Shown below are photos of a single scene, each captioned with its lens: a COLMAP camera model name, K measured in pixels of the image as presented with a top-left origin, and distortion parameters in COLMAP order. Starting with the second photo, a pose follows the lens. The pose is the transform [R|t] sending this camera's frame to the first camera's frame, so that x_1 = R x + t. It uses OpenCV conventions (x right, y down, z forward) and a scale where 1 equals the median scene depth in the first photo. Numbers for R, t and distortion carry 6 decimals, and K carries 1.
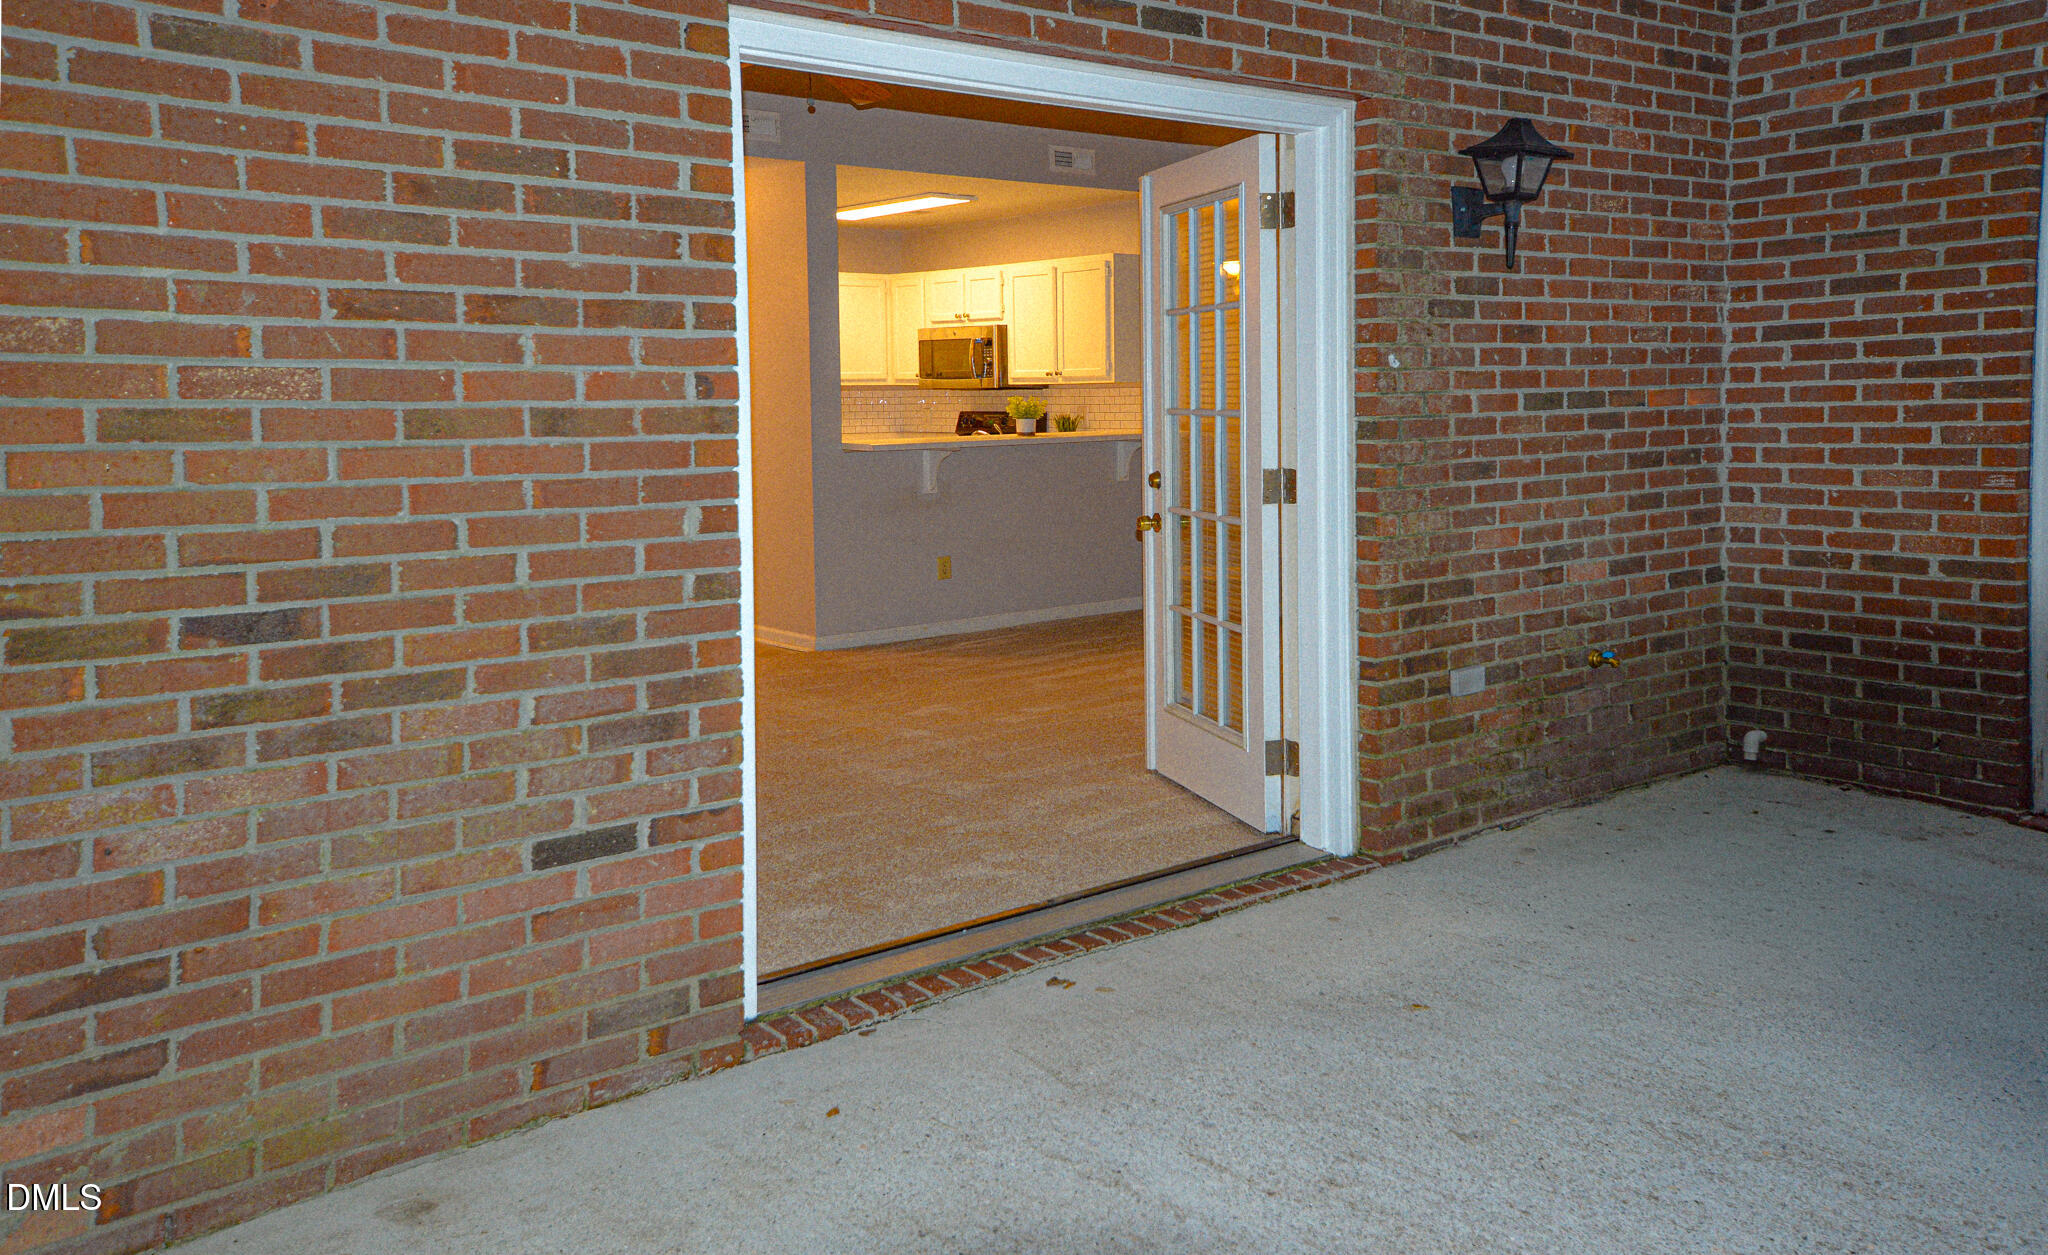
lens RADIAL K [[1678.6, 0, 1024.0], [0, 1678.6, 627.5], [0, 0, 1]] dist [0.100620, 0.198226]
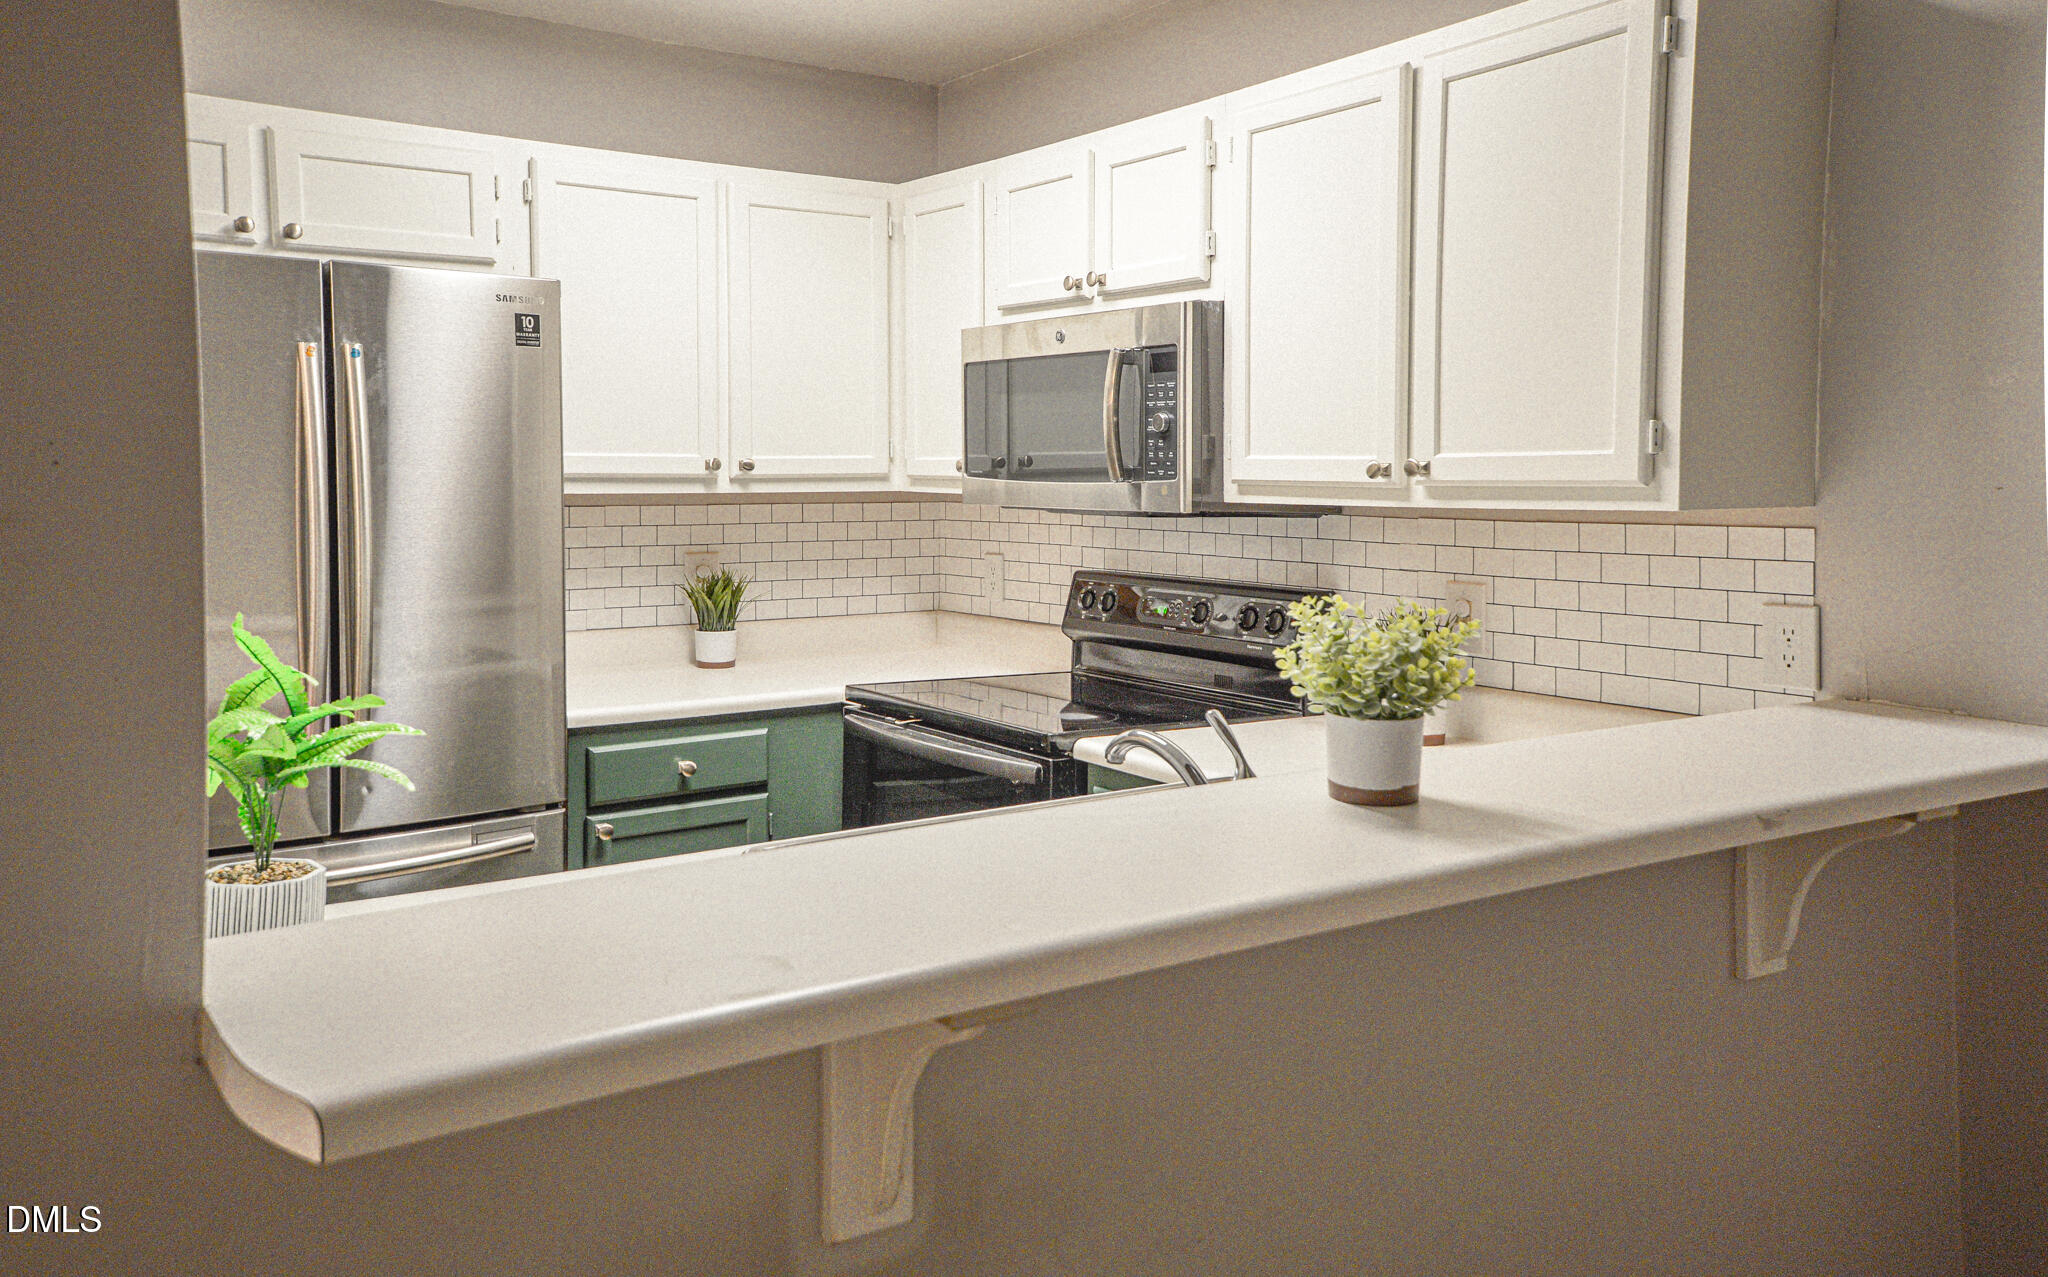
lens RADIAL K [[1788.5, 0, 1028.7], [0, 1788.5, 606.2], [0, 0, 1]] dist [-0.008840, 0.000970]
pose [[0.989990, 0.020814, -0.139595, 0.000599], [-0.030137, 0.997429, -0.065010, -0.104140], [0.137884, 0.068566, 0.988072, 0.682098]]
